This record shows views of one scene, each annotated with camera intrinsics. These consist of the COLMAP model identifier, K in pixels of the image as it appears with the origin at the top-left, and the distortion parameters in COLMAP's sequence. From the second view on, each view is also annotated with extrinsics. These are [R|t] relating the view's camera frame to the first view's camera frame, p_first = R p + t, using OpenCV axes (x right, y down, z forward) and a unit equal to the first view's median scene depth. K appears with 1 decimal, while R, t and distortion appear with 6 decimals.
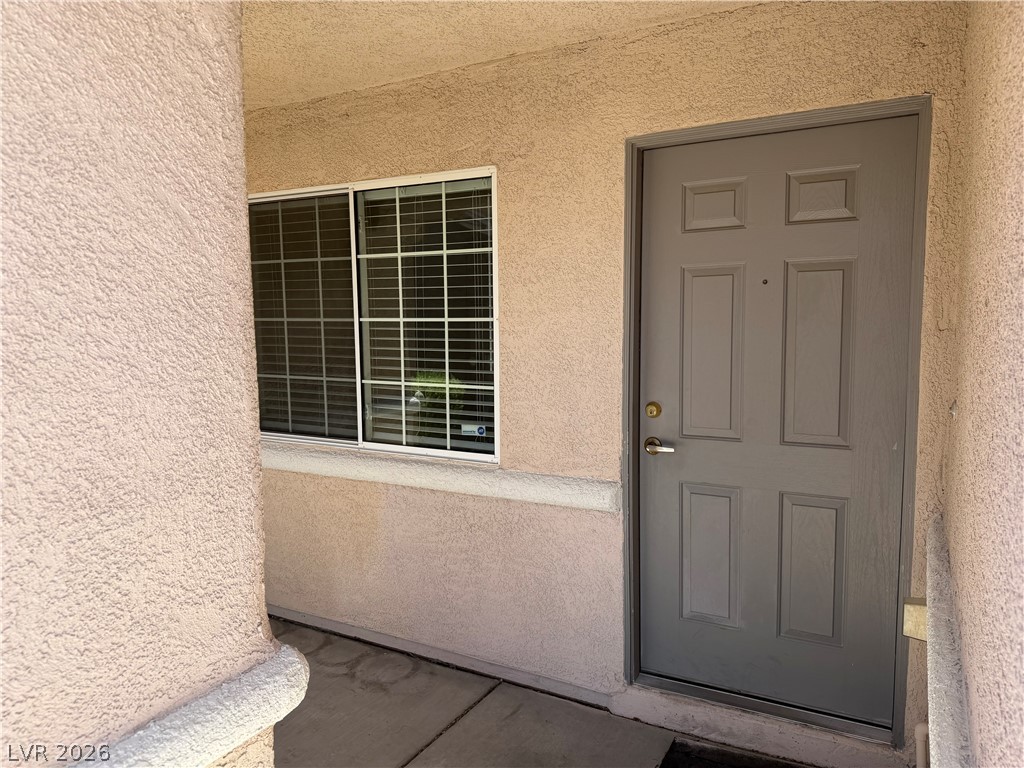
lens RADIAL K [[720.2, 0, 511.3], [0, 720.2, 381.7], [0, 0, 1]] dist [0.079859, -0.111540]
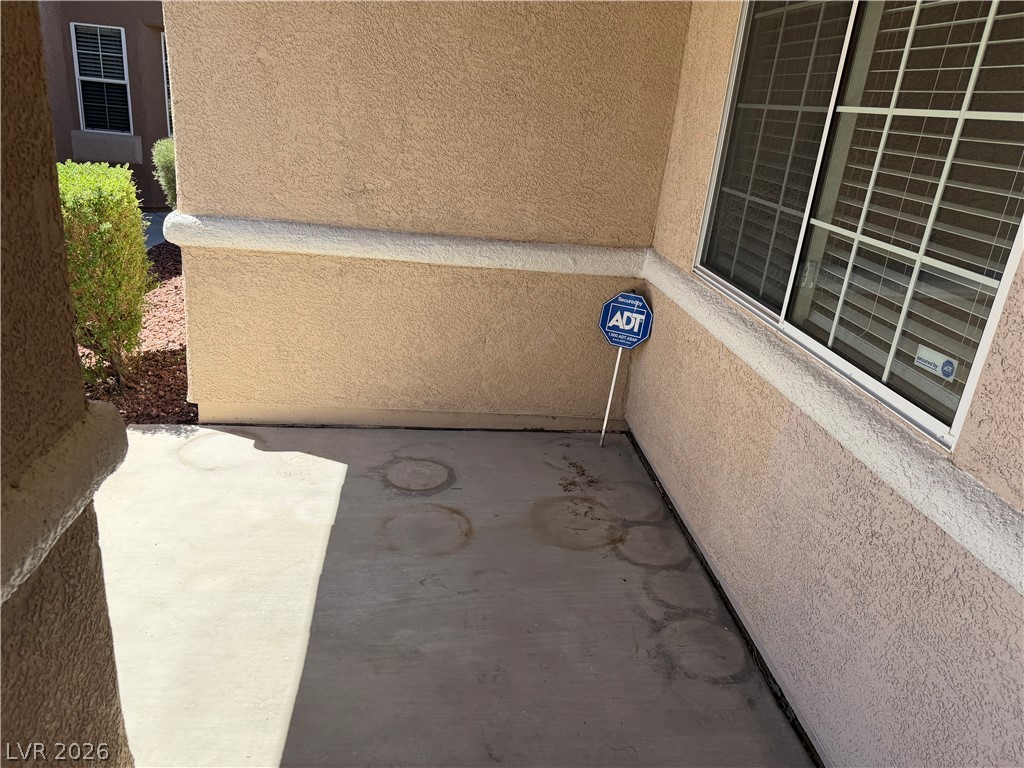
lens RADIAL K [[720.2, 0, 511.3], [0, 720.2, 381.7], [0, 0, 1]] dist [0.079859, -0.111540]
pose [[0.579608, 0.354698, -0.733651, 0.134772], [-0.176388, 0.933565, 0.311998, -0.020568], [0.795576, -0.051430, 0.603667, 0.458584]]
